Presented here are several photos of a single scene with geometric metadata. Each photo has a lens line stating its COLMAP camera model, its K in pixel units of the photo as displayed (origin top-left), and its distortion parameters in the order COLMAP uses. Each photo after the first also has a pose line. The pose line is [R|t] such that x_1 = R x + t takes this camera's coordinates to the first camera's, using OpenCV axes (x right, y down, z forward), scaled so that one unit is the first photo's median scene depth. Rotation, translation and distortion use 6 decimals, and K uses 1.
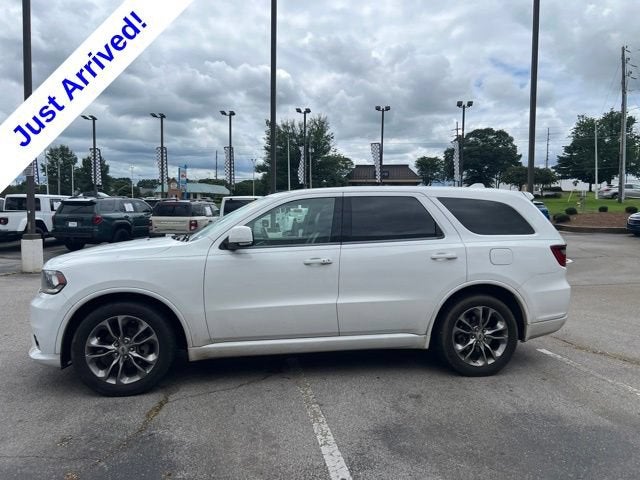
lens RADIAL K [[484.7, 0, 321.0], [0, 484.7, 237.9], [0, 0, 1]] dist [0.038601, -0.041216]
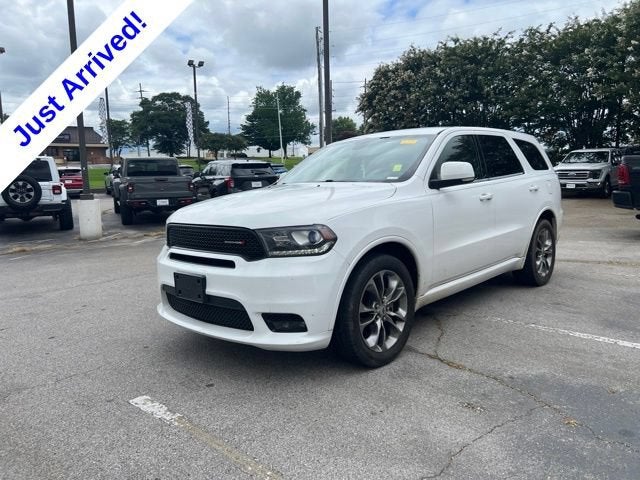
lens RADIAL K [[484.7, 0, 323.8], [0, 484.7, 254.2], [0, 0, 1]] dist [0.038601, -0.041216]
pose [[0.799079, -0.122404, 0.588634, -0.855376], [0.064149, 0.990825, 0.118954, 0.022696], [-0.597794, -0.057294, 0.799600, 0.349573]]
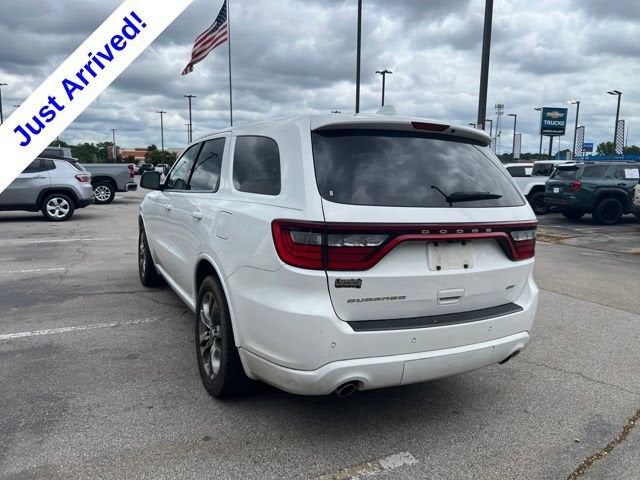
lens RADIAL K [[484.7, 0, 323.1], [0, 484.7, 239.4], [0, 0, 1]] dist [0.038601, -0.041216]
pose [[0.290249, 0.134111, -0.947507, 1.025276], [-0.077040, 0.990192, 0.116553, -0.027577], [0.953845, 0.039167, 0.297734, 0.949766]]
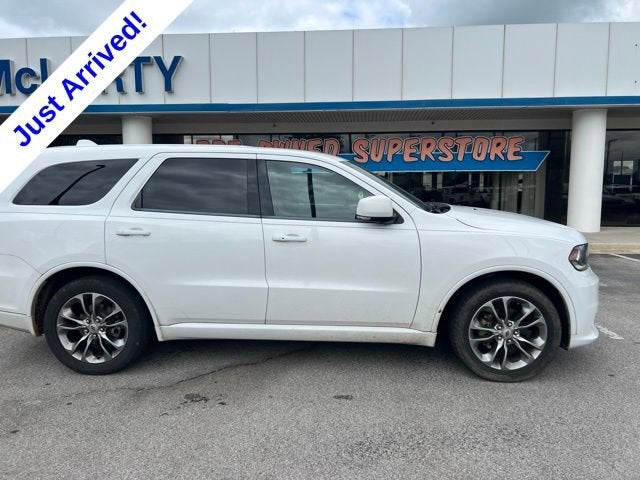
lens RADIAL K [[484.7, 0, 324.5], [0, 484.7, 246.9], [0, 0, 1]] dist [0.038601, -0.041216]
pose [[-0.970904, -0.037401, 0.236529, -0.328821], [0.007362, 0.982599, 0.185593, -0.103893], [-0.239355, 0.181935, -0.953734, 2.103671]]
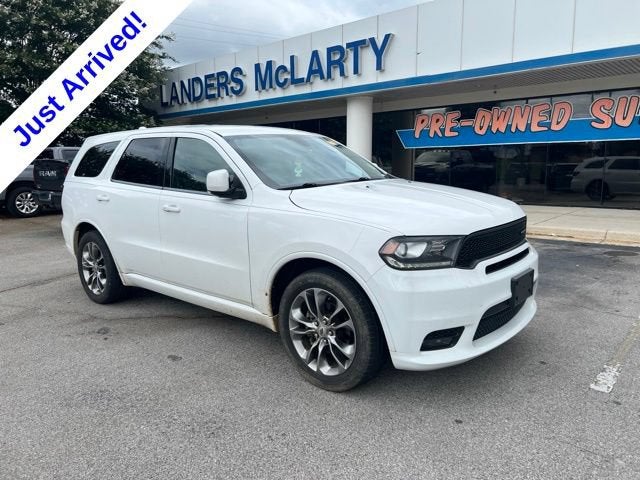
lens RADIAL K [[484.7, 0, 322.8], [0, 484.7, 244.3], [0, 0, 1]] dist [0.038601, -0.041216]
pose [[-0.621467, -0.129811, 0.772611, -0.948060], [0.055077, 0.976498, 0.208370, -0.075736], [-0.781502, 0.172049, -0.599712, 1.681103]]
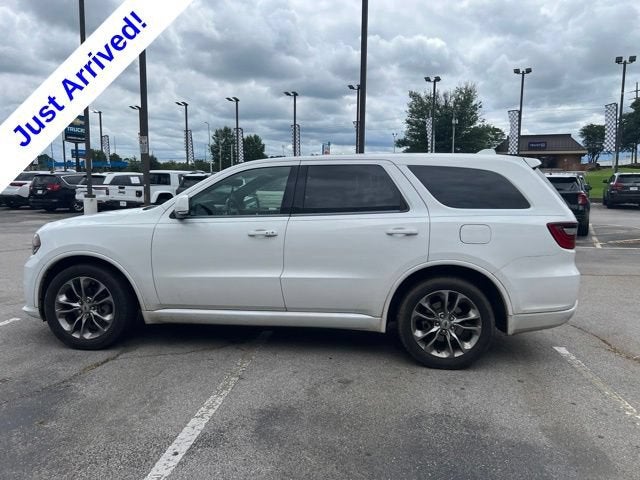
lens RADIAL K [[484.7, 0, 322.3], [0, 484.7, 239.2], [0, 0, 1]] dist [0.038601, -0.041216]
pose [[0.954892, 0.033444, -0.295063, 0.370869], [-0.017840, 0.998304, 0.055418, 0.004424], [0.296416, -0.047654, 0.953869, 0.106138]]
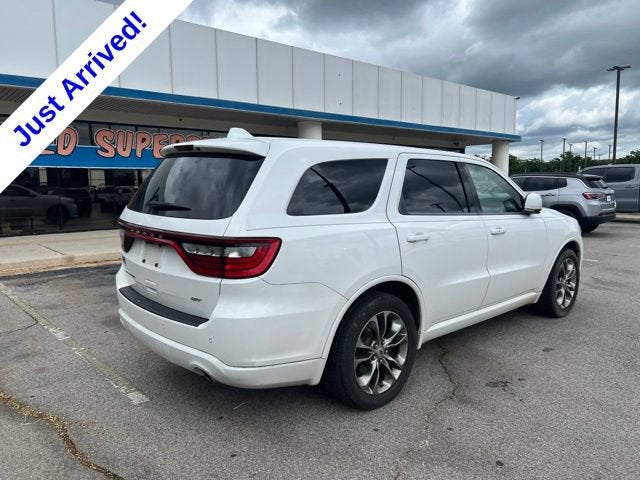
lens RADIAL K [[484.7, 0, 324.2], [0, 484.7, 241.4], [0, 0, 1]] dist [0.038601, -0.041216]
pose [[-0.841962, 0.060140, -0.536175, 0.702728], [-0.037058, 0.984975, 0.168672, -0.096946], [0.538263, 0.161885, -0.827083, 1.952712]]
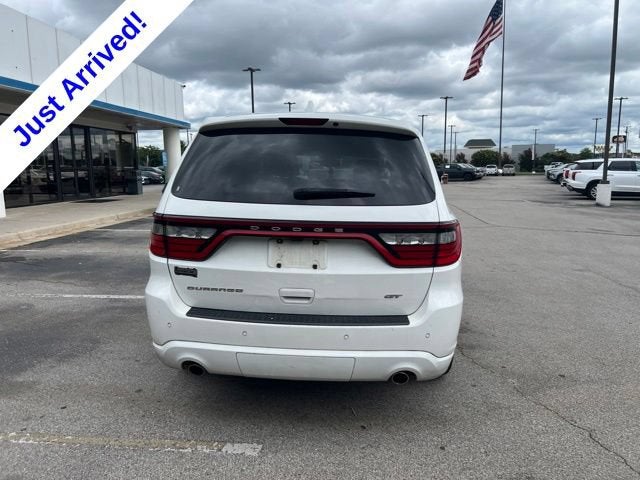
lens RADIAL K [[484.7, 0, 322.5], [0, 484.7, 243.5], [0, 0, 1]] dist [0.038601, -0.041216]
pose [[-0.248302, 0.141082, -0.958354, 1.049430], [-0.060970, 0.985099, 0.160817, -0.055789], [0.966762, 0.098361, -0.236000, 1.411159]]
